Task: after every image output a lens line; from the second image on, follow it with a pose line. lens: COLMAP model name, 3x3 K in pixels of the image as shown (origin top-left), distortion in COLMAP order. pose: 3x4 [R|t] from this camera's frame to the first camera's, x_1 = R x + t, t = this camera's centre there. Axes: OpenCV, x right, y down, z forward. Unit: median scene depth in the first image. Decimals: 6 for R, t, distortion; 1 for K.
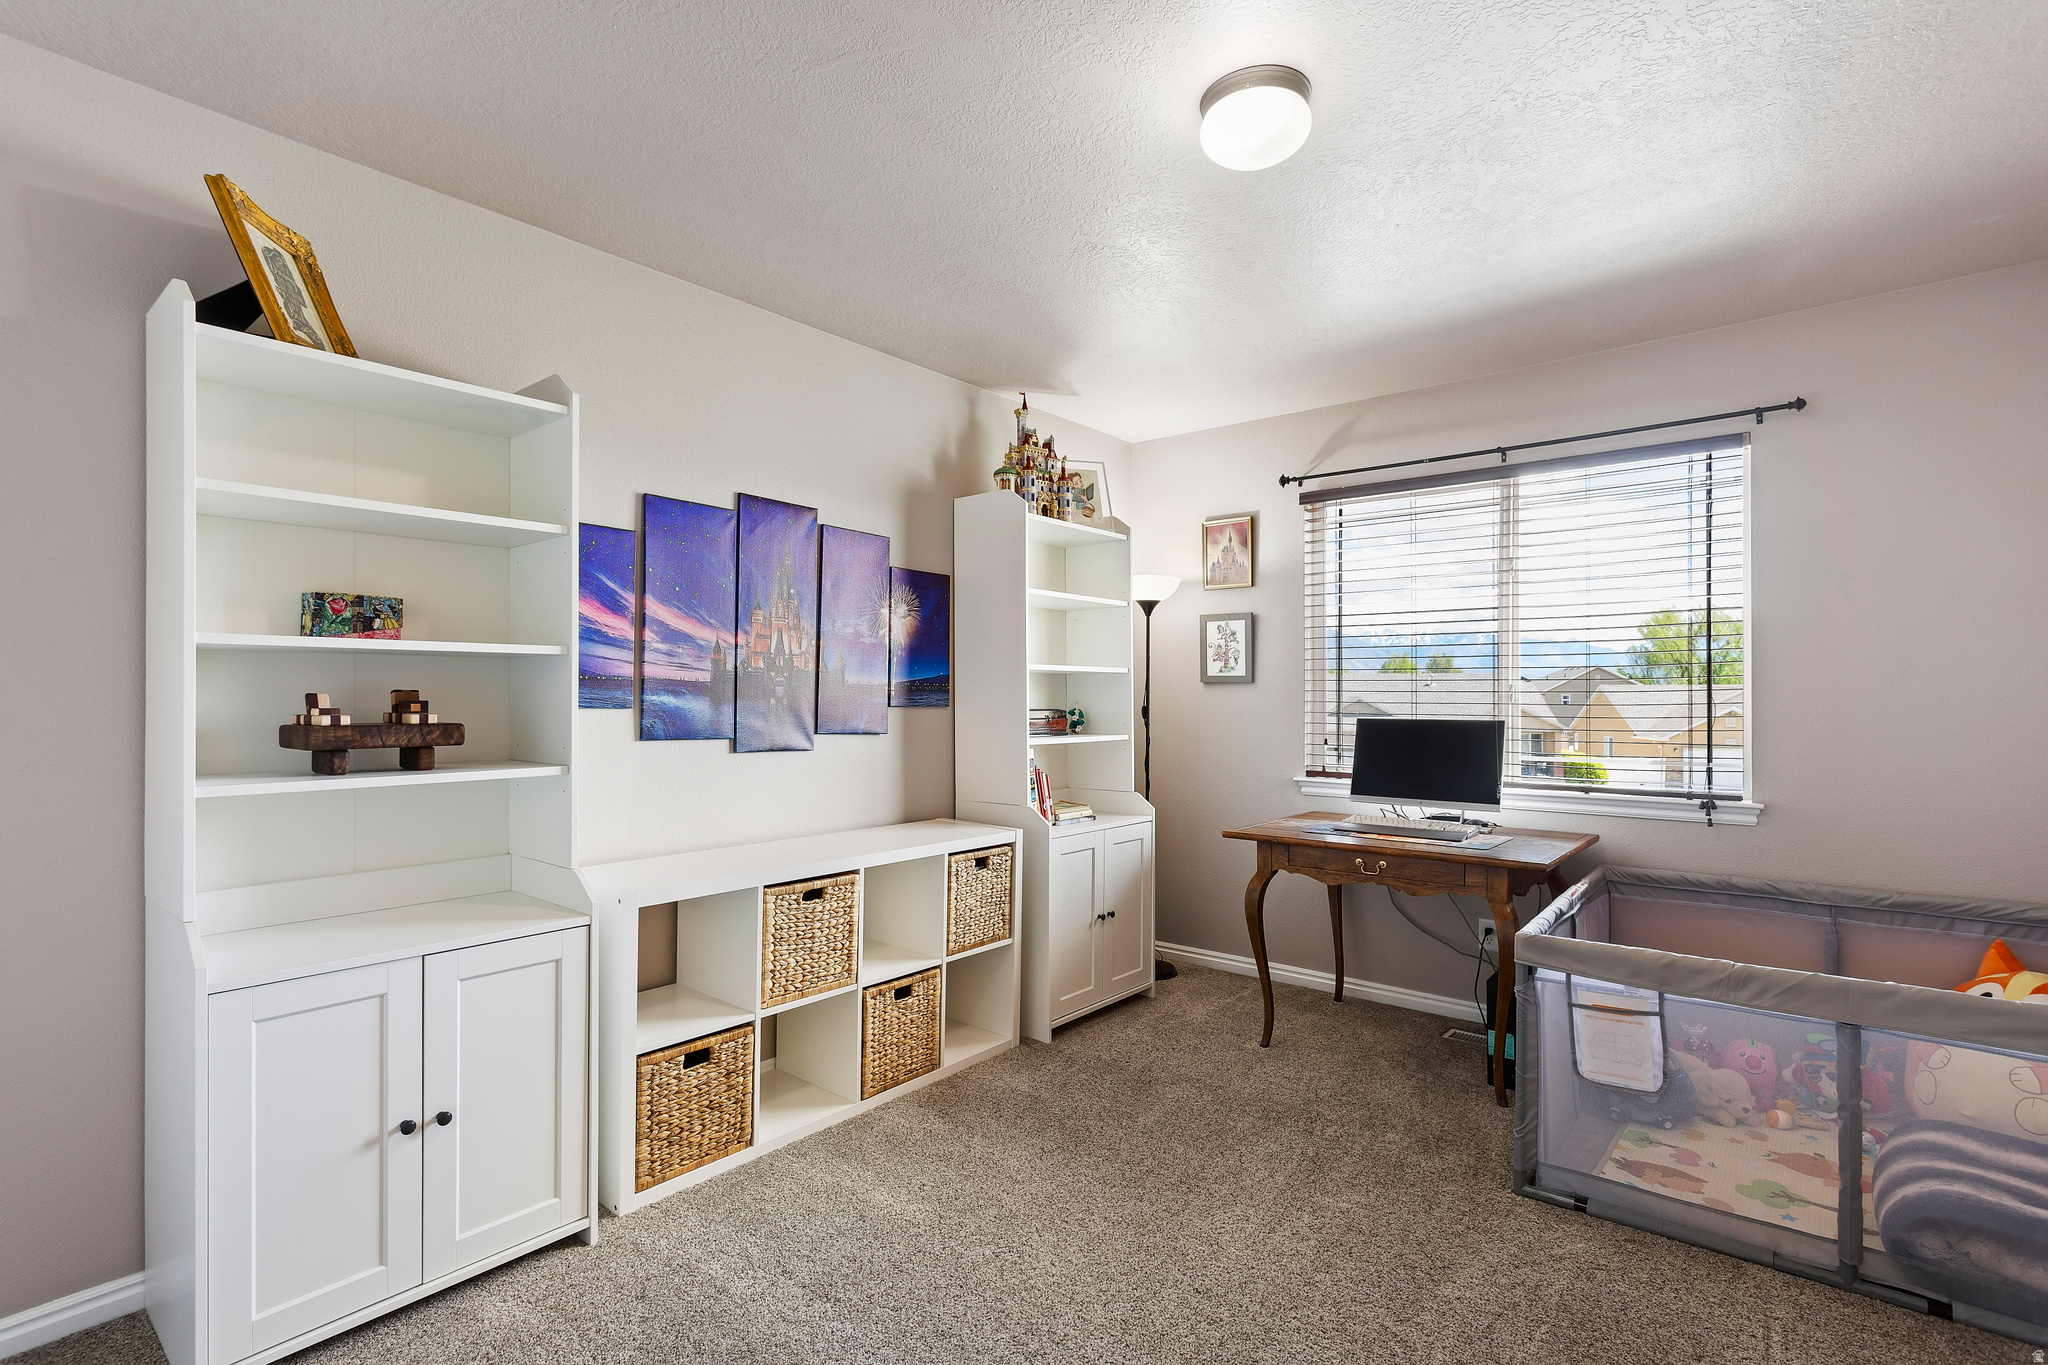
lens RADIAL K [[980.1, 0, 1024.0], [0, 980.1, 667.2], [0, 0, 1]] dist [0.002389, -0.000205]
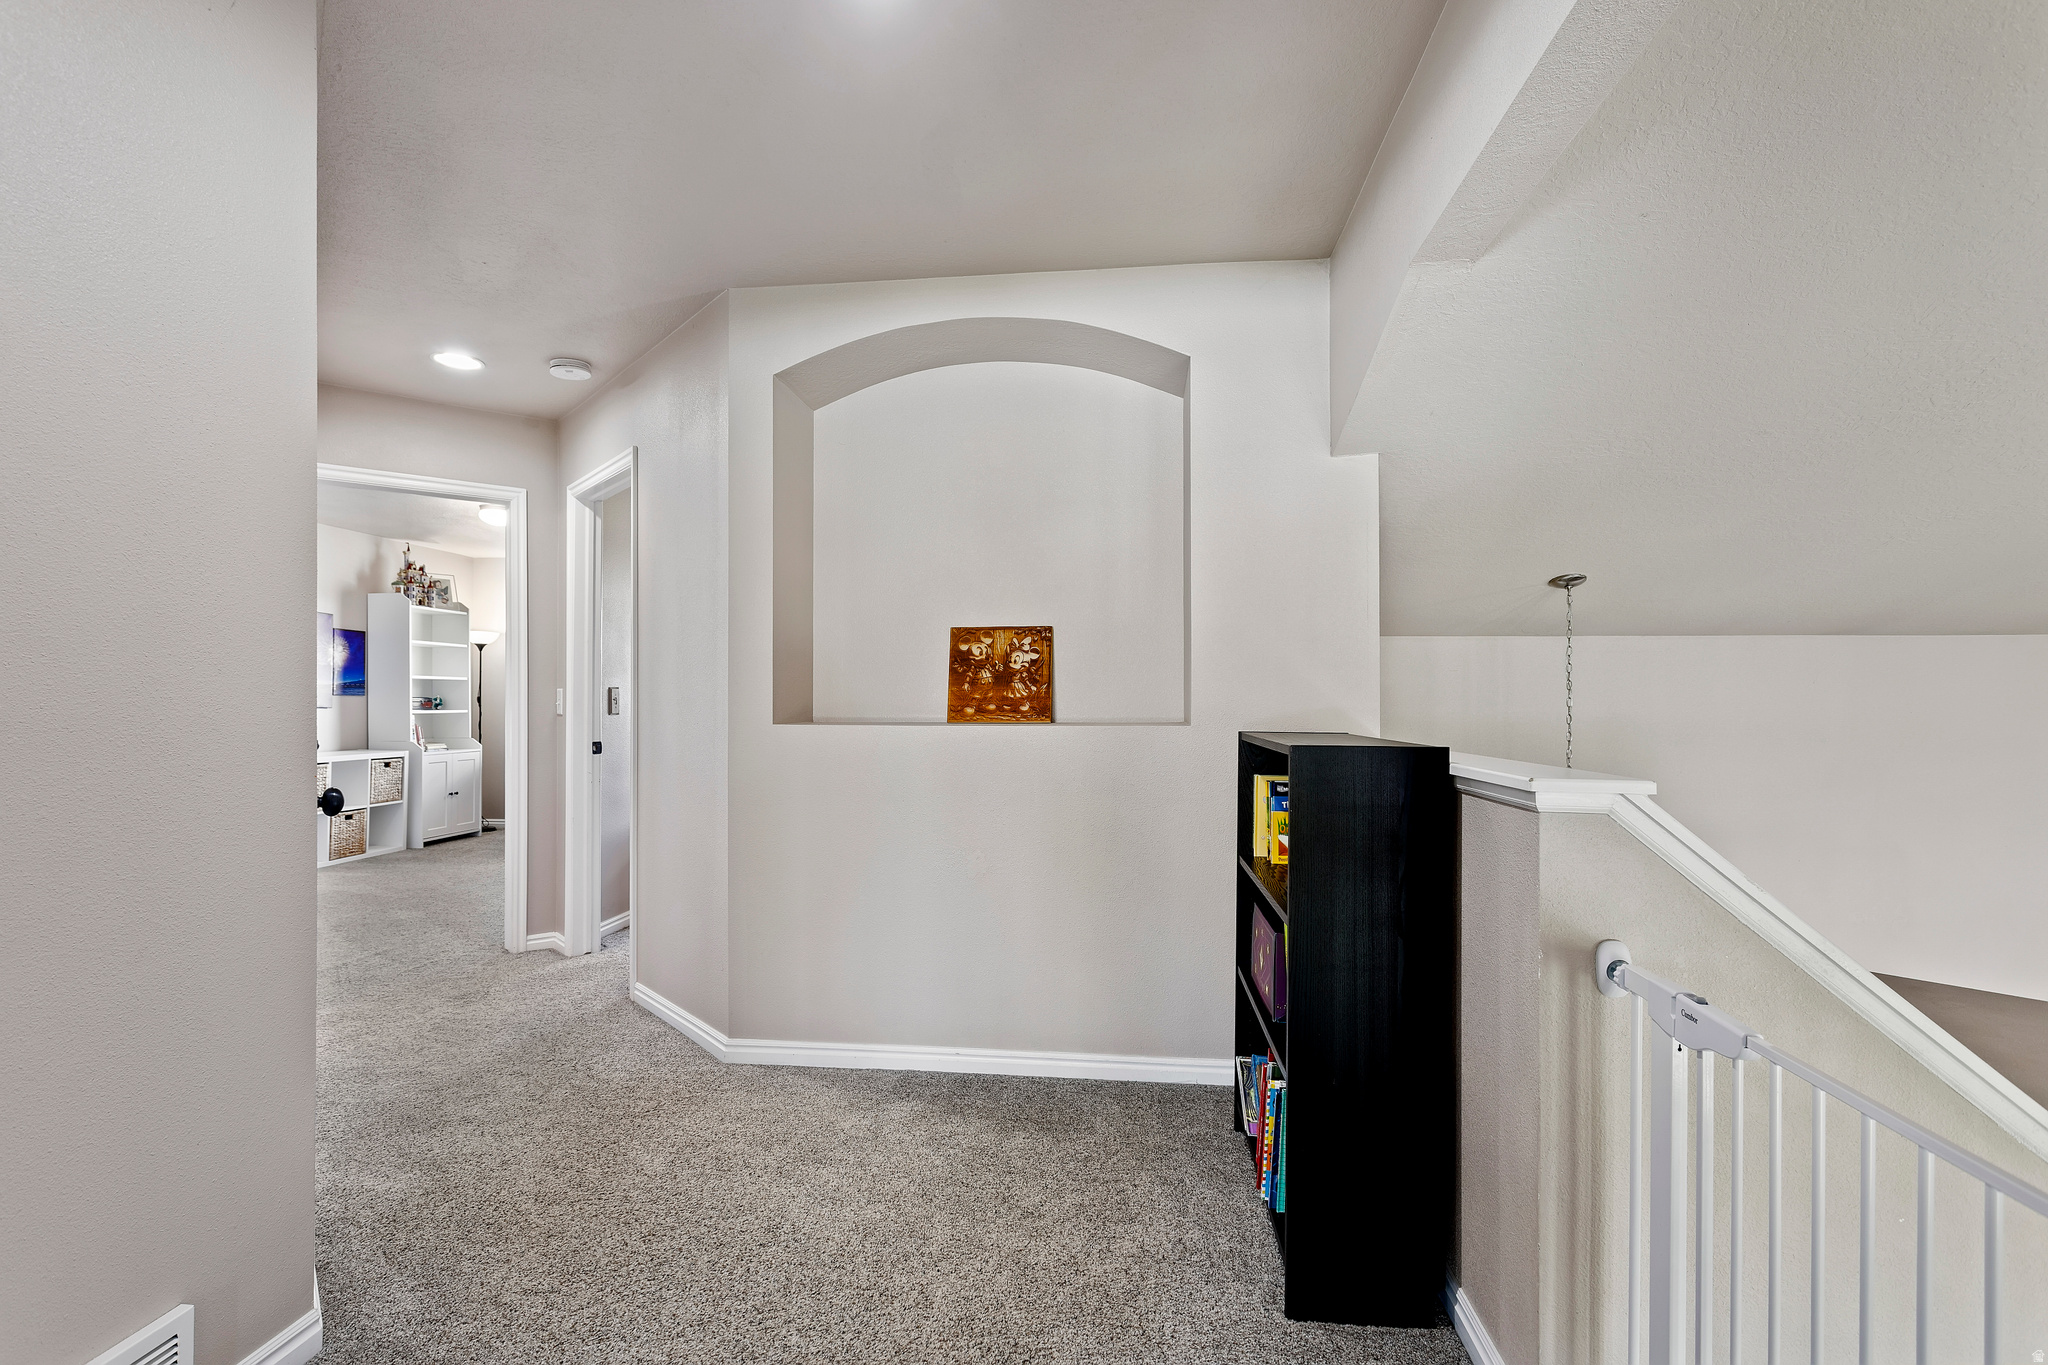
lens RADIAL K [[980.1, 0, 1022.5], [0, 980.1, 680.4], [0, 0, 1]] dist [0.002389, -0.000205]
pose [[0.837254, -0.000550, 0.546814, -0.047481], [0.004421, 0.999974, -0.005764, 0.025742], [-0.546796, 0.007243, 0.837235, -1.462037]]
